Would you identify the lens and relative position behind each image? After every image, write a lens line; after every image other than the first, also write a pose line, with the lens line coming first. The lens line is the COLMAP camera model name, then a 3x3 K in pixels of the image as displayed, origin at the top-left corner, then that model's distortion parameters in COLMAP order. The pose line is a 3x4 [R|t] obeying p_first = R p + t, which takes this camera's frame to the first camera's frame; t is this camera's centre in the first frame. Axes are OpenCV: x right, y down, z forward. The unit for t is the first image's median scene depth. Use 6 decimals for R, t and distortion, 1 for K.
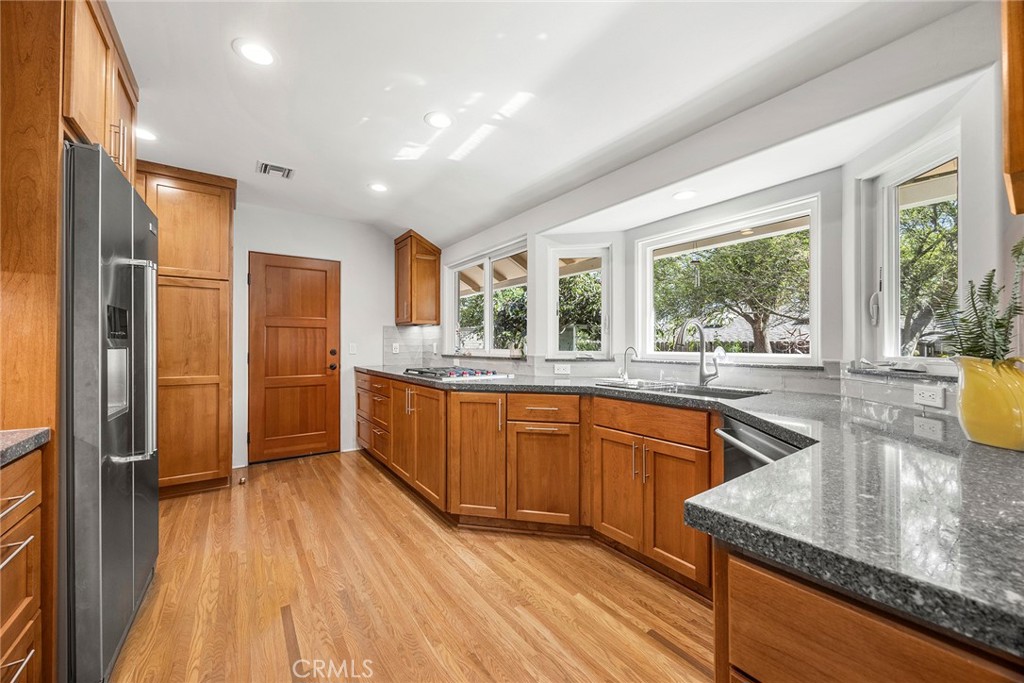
lens RADIAL K [[392.4, 0, 514.3], [0, 392.4, 342.7], [0, 0, 1]] dist [-0.001724, 0.000377]
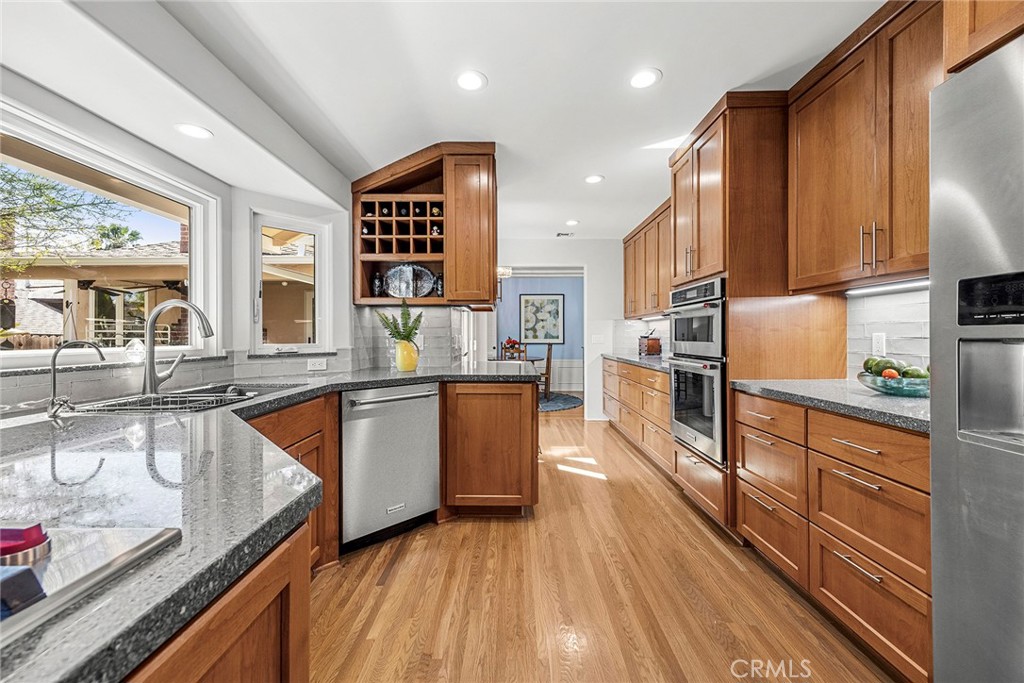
lens RADIAL K [[392.4, 0, 513.1], [0, 392.4, 337.8], [0, 0, 1]] dist [-0.001724, 0.000377]
pose [[-0.807023, 0.001091, 0.590520, -0.379062], [0.001452, 0.999999, 0.000136, 0.006175], [-0.590519, 0.000967, -0.807023, 0.988374]]
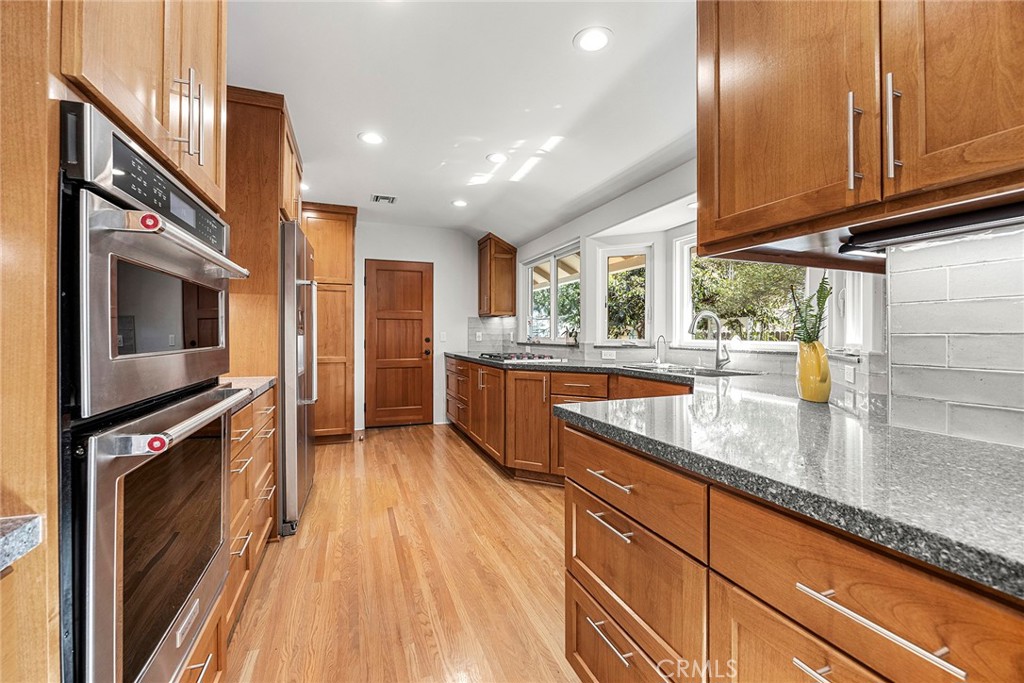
lens RADIAL K [[422.8, 0, 513.4], [0, 422.8, 335.5], [0, 0, 1]] dist [-0.013563, -0.000176]
pose [[0.968473, 0.001840, -0.249111, 0.174046], [0.000107, 0.999970, 0.007803, 0.001923], [0.249118, -0.007584, 0.968443, -0.277763]]
